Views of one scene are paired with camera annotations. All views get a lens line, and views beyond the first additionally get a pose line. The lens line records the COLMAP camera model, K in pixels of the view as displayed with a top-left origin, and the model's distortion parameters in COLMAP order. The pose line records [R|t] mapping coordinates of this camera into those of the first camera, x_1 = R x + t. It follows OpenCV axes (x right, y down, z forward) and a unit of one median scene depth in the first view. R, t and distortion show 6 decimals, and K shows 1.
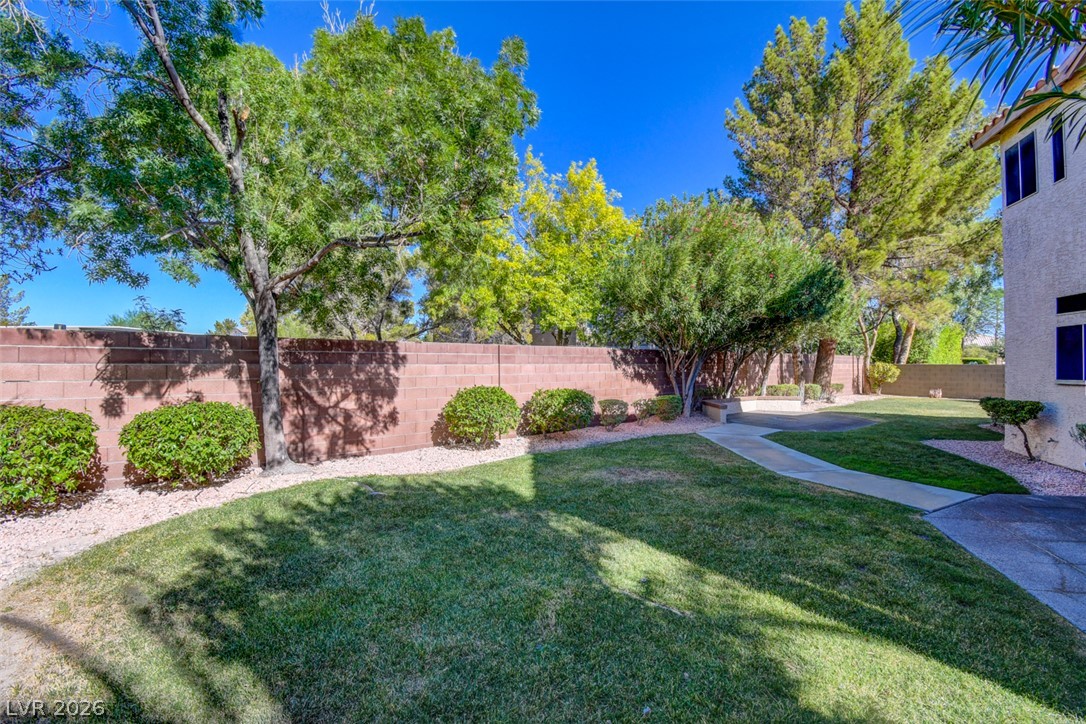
lens RADIAL K [[477.6, 0, 543.0], [0, 477.6, 362.0], [0, 0, 1]] dist [0.000677, -0.017429]
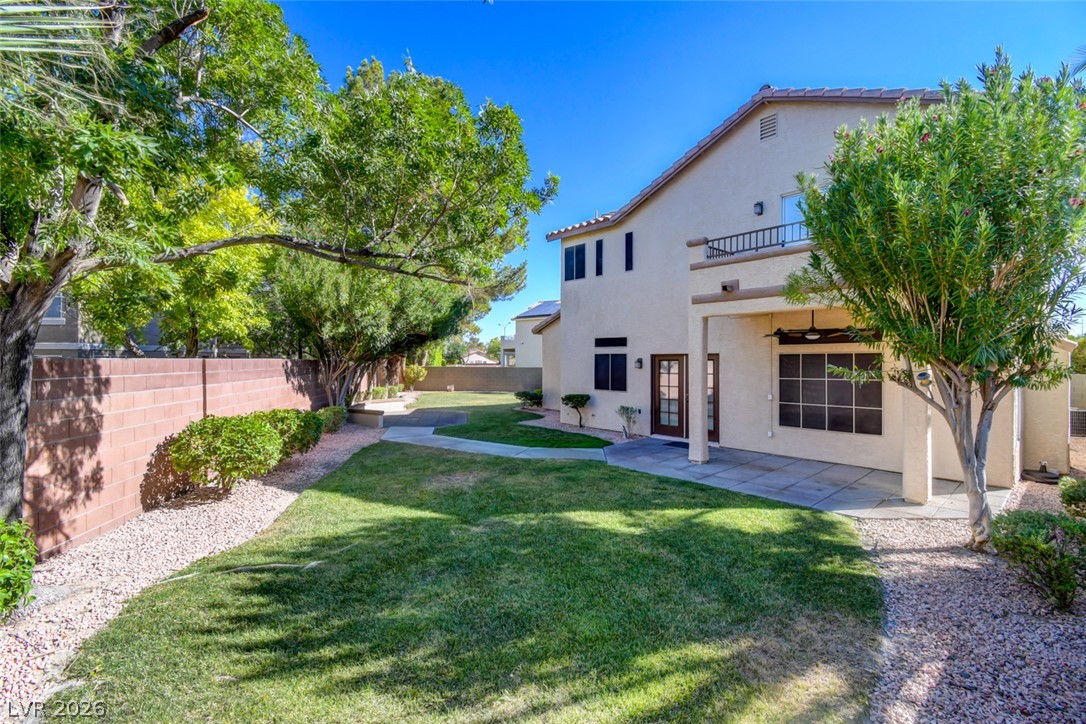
lens RADIAL K [[477.6, 0, 543.0], [0, 477.6, 362.0], [0, 0, 1]] dist [0.000677, -0.017429]
pose [[0.508706, -0.000623, 0.860940, -0.569945], [-0.005643, 0.999976, 0.004058, -0.044864], [-0.860922, -0.006923, 0.508690, 0.181858]]
